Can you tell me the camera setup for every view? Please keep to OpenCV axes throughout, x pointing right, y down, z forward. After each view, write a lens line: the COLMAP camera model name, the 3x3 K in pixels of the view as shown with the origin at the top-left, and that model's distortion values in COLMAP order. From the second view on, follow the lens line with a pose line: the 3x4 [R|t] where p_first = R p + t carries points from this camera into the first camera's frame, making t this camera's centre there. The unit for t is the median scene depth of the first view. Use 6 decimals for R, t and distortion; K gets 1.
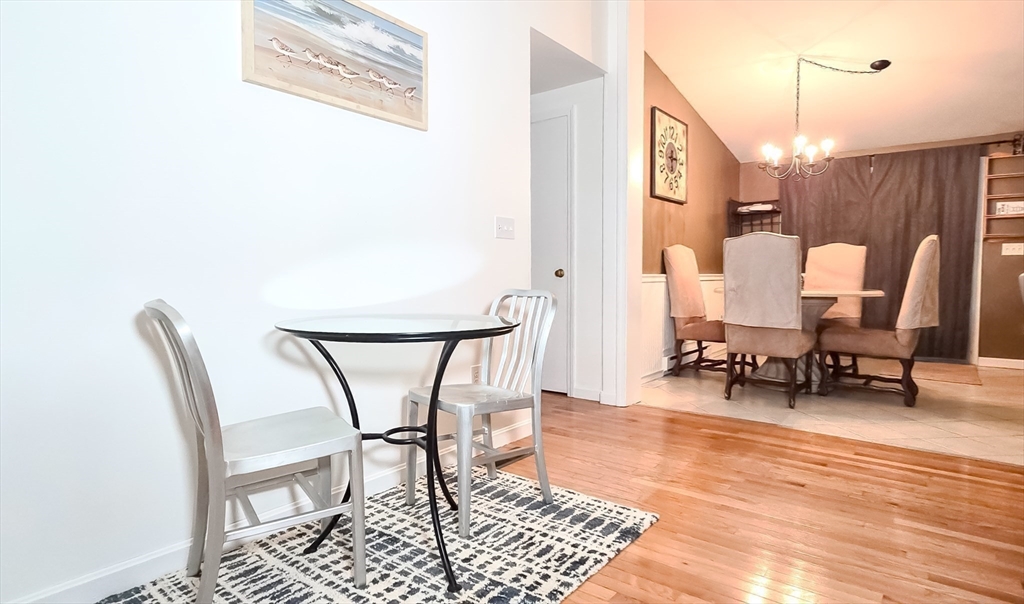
lens RADIAL K [[561.2, 0, 512.0], [0, 561.2, 302.0], [0, 0, 1]] dist [-0.004162, -0.001046]
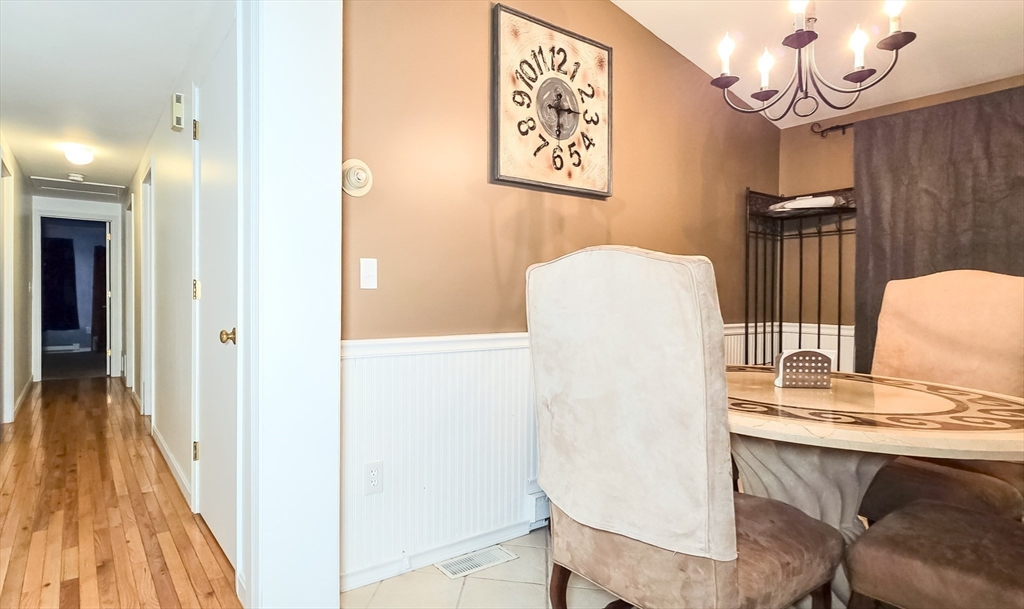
lens RADIAL K [[539.5, 0, 434.4], [0, 539.5, 305.1], [0, 0, 1]] dist [-0.000833, -0.000489]
pose [[0.946362, 0.017311, -0.322645, 0.321495], [-0.027167, 0.999291, -0.026069, -0.055172], [0.321965, 0.033436, 0.946161, 0.468905]]
